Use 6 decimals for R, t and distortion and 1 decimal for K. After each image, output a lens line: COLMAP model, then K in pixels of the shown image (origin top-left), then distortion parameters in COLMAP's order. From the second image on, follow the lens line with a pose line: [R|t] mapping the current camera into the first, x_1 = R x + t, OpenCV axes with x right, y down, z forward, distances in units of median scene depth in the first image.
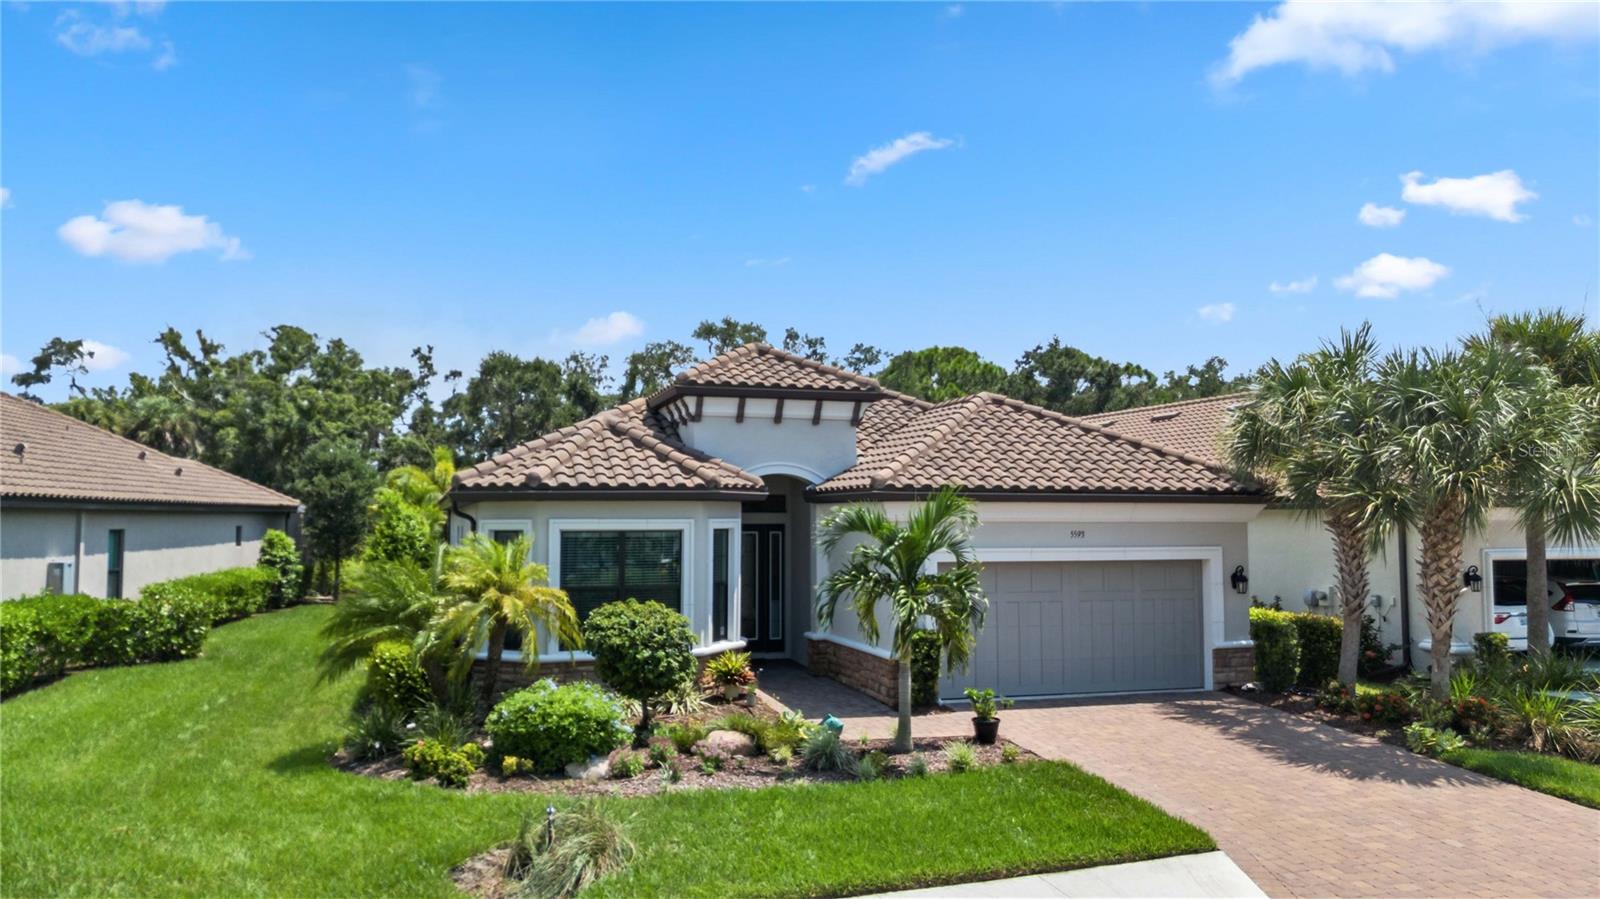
lens RADIAL K [[1175.9, 0, 802.1], [0, 1175.9, 445.4], [0, 0, 1]] dist [0.062290, -0.054756]
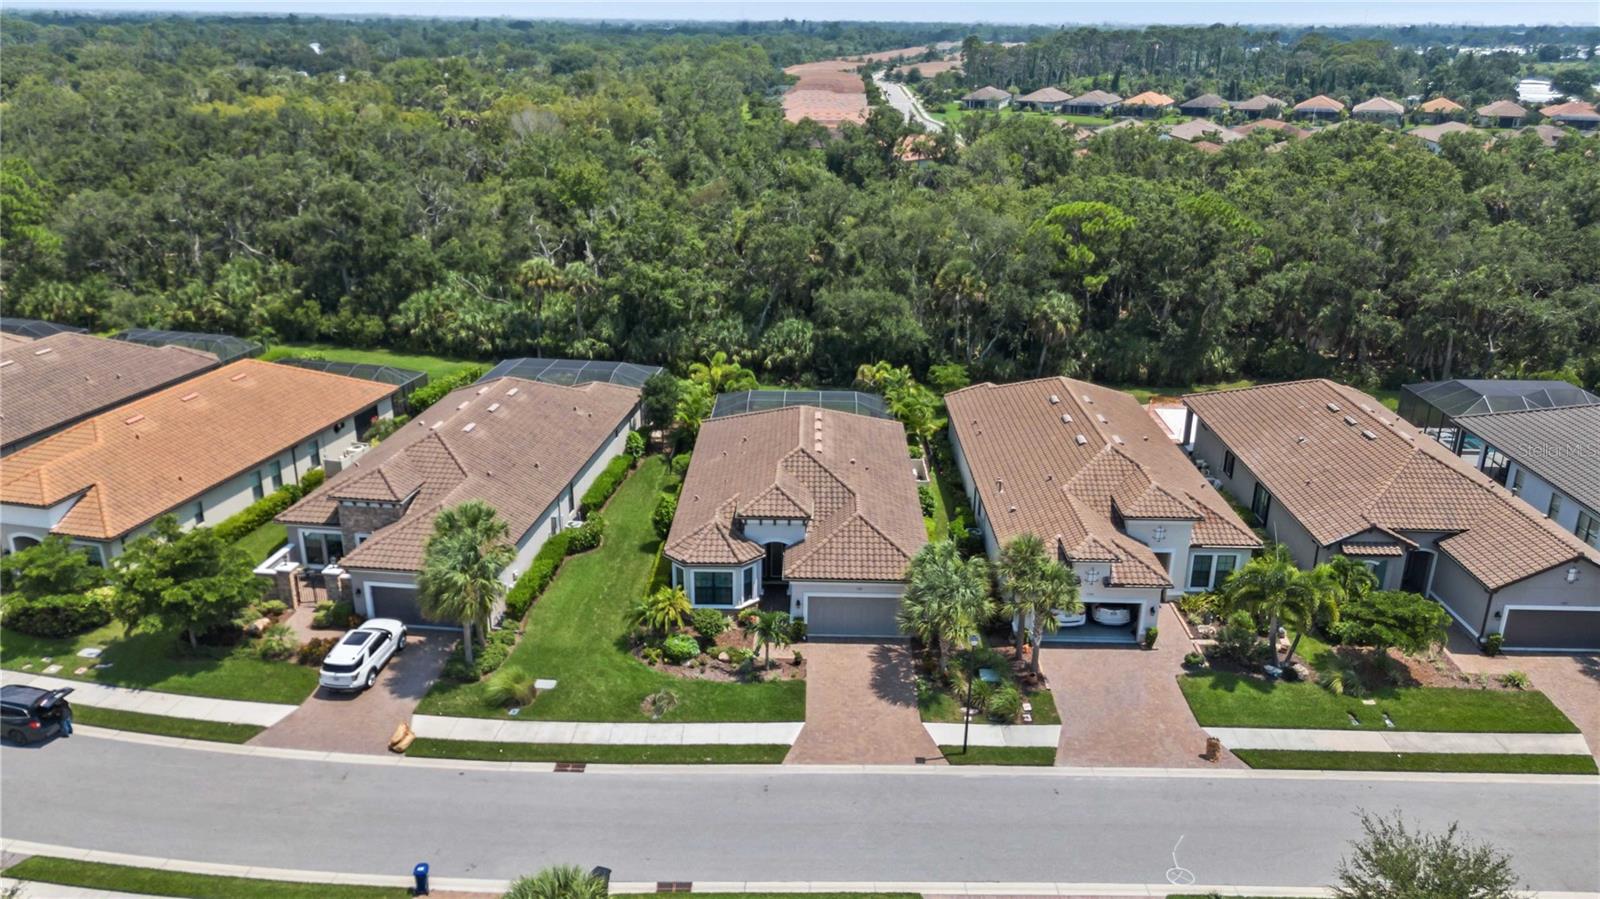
lens RADIAL K [[1175.9, 0, 799.6], [0, 1175.9, 446.6], [0, 0, 1]] dist [0.062290, -0.054756]
pose [[0.948047, 0.117864, -0.295492, 0.921085], [0.008308, 0.919347, 0.393359, -1.416915], [0.318023, -0.375378, 0.870605, -1.482798]]
